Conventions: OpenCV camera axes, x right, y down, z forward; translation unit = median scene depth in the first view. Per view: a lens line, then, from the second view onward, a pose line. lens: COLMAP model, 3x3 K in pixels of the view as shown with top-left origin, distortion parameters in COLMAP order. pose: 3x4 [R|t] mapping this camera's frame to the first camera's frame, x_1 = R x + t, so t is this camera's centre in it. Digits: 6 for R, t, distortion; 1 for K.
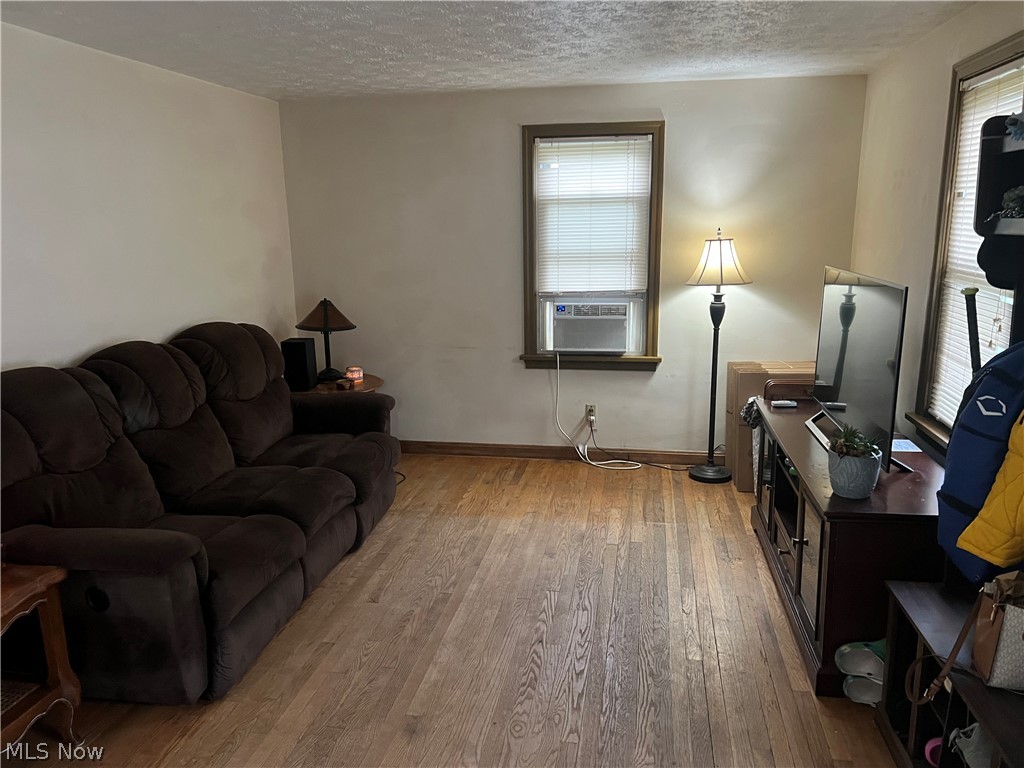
lens RADIAL K [[775.7, 0, 511.7], [0, 775.7, 405.7], [0, 0, 1]] dist [-0.004882, -0.005074]
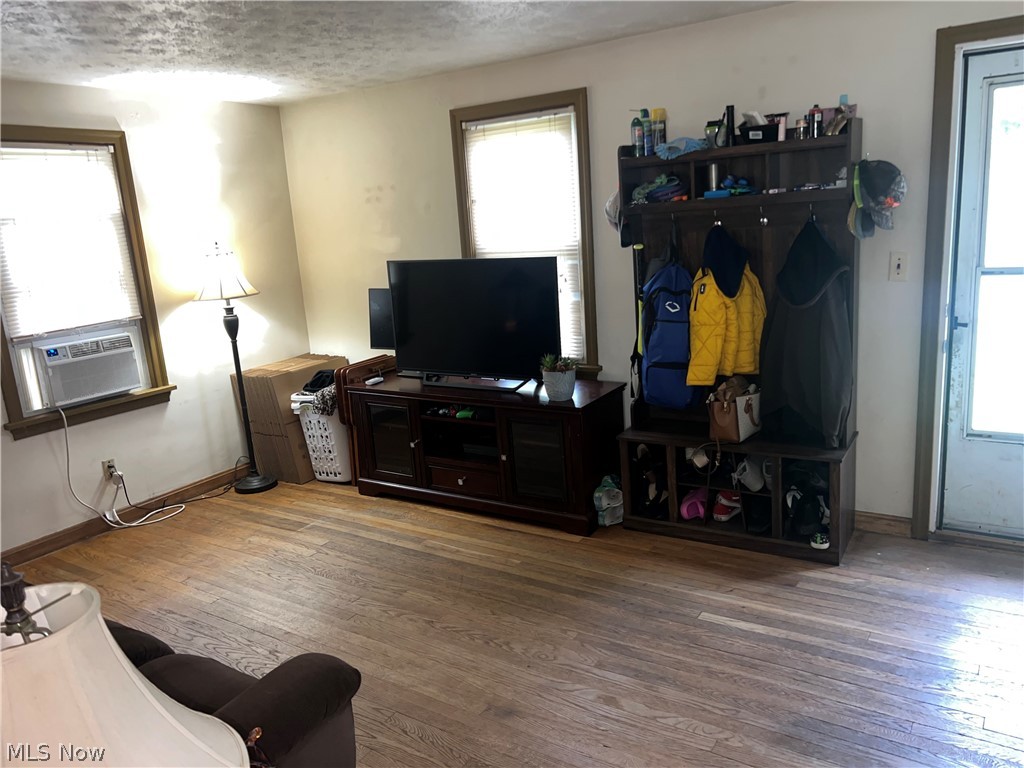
lens RADIAL K [[758.6, 0, 512.0], [0, 758.6, 384.0], [0, 0, 1]] dist [0.059620, -0.000310]
pose [[0.380285, -0.209505, 0.900828, -0.480515], [0.275600, 0.955426, 0.105858, -0.049053], [-0.882852, 0.208012, 0.421074, 0.258575]]
